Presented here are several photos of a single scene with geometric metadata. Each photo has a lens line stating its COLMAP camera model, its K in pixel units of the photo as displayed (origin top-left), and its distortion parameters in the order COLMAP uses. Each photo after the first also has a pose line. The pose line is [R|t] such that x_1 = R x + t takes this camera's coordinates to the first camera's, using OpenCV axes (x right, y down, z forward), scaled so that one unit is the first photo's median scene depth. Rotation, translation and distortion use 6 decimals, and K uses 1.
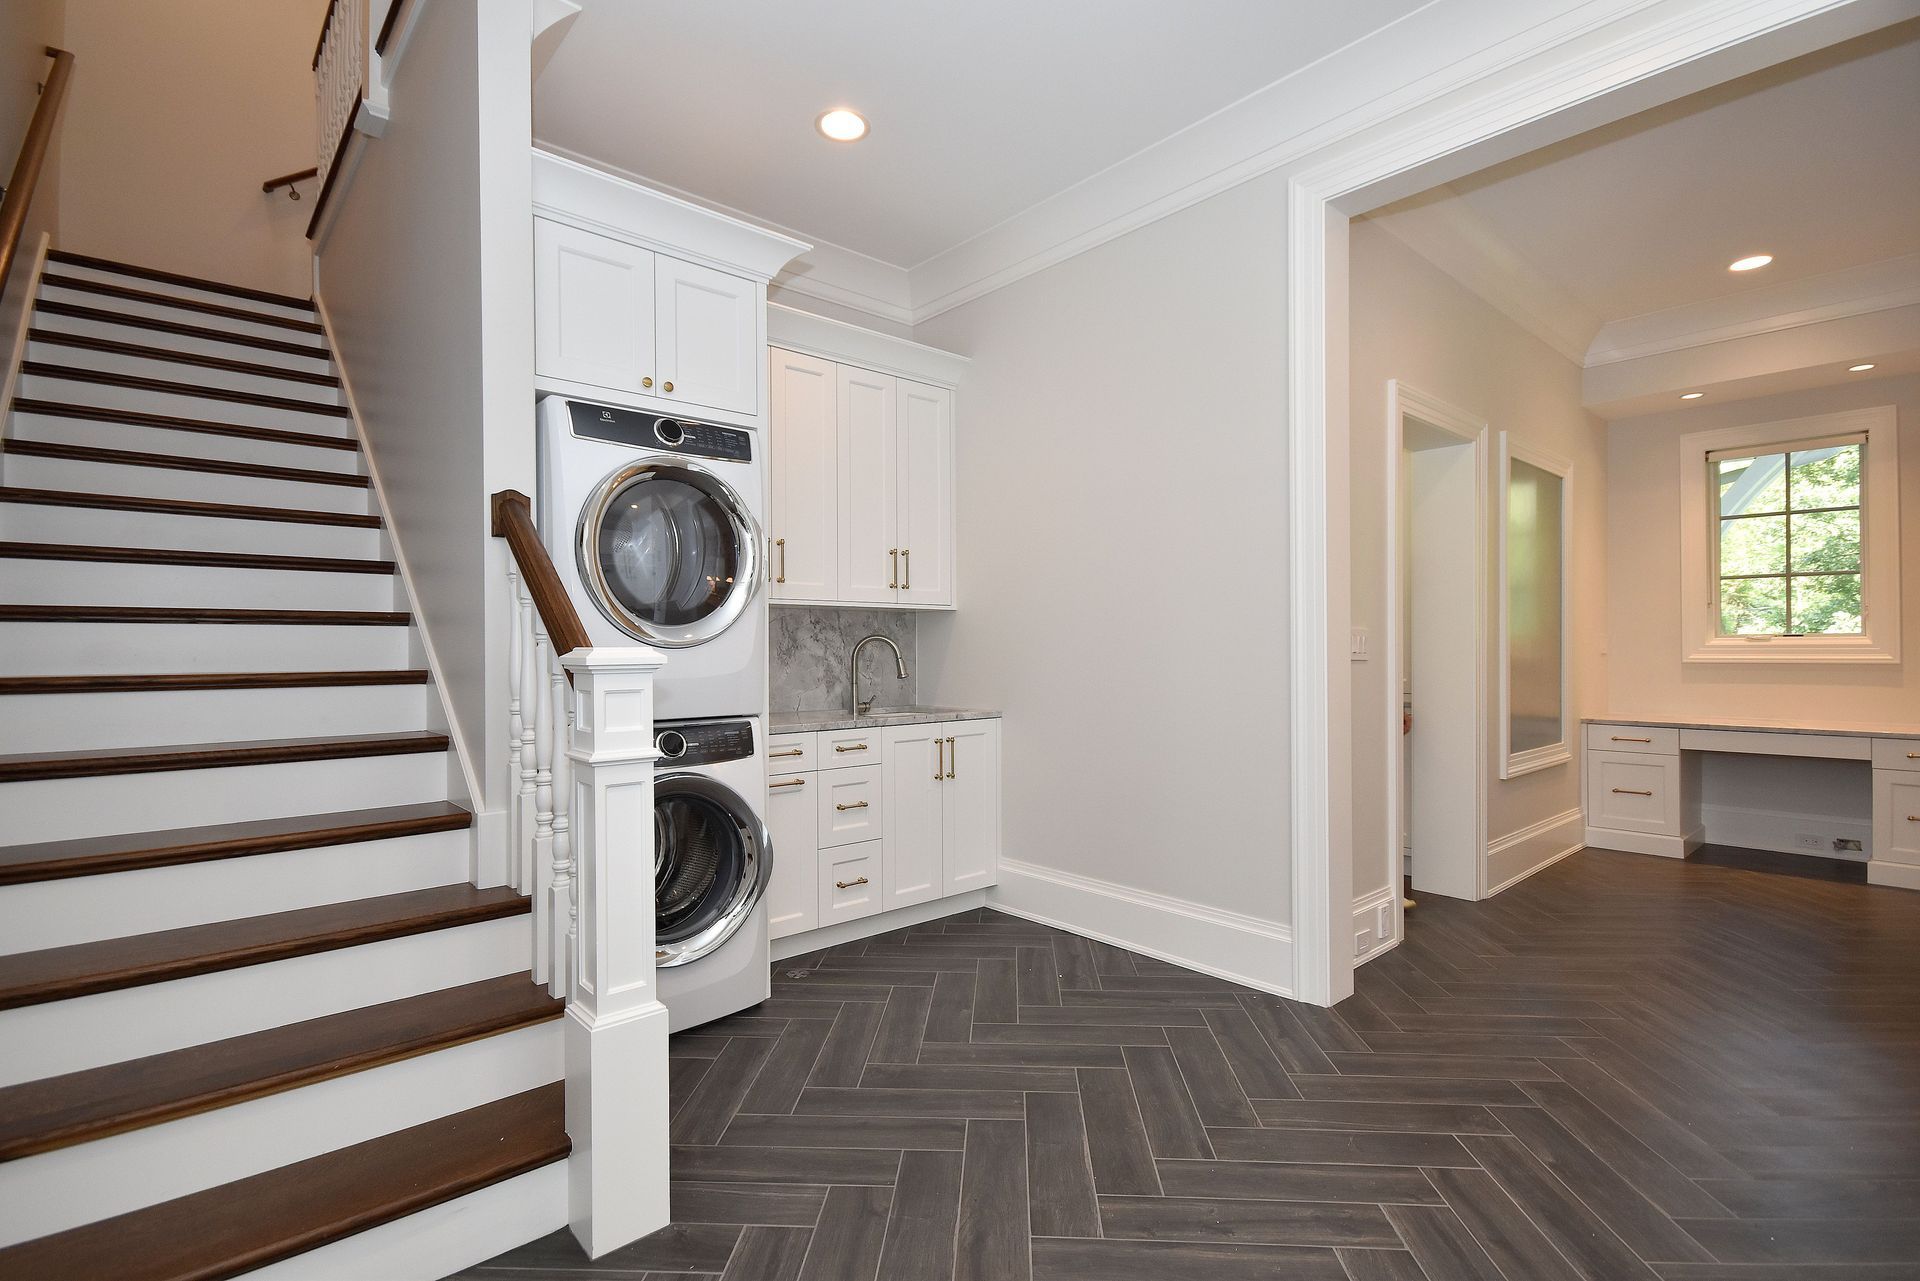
lens RADIAL K [[874.3, 0, 926.3], [0, 874.3, 644.7], [0, 0, 1]] dist [-0.000035, -0.021198]
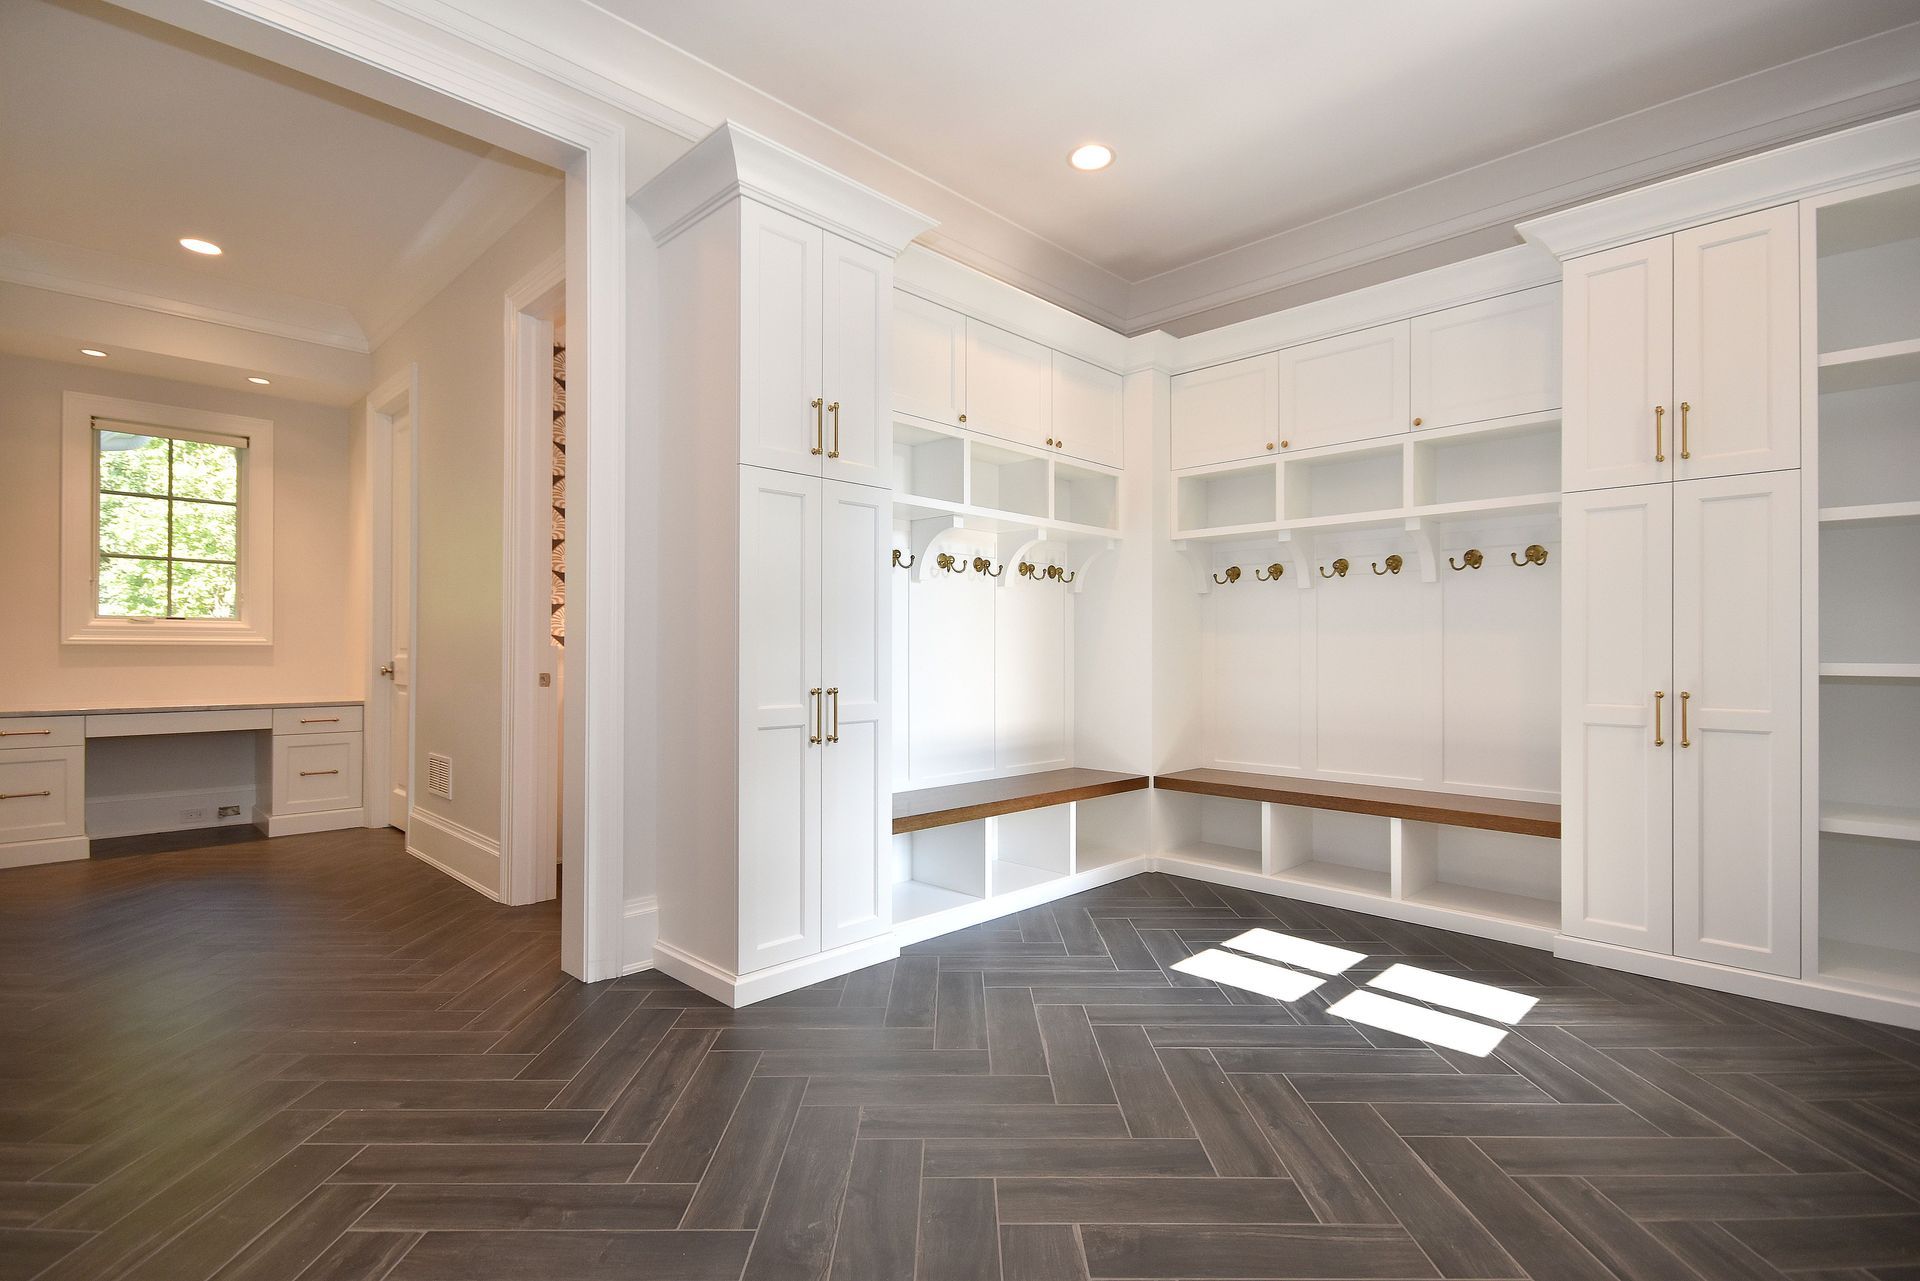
lens RADIAL K [[895.2, 0, 962.7], [0, 895.2, 646.5], [0, 0, 1]] dist [0.004186, -0.001027]
pose [[-0.099414, 0.002438, 0.995043, -0.160776], [-0.006697, 0.999973, -0.003119, 0.021382], [-0.995024, -0.006974, -0.099395, 0.175973]]
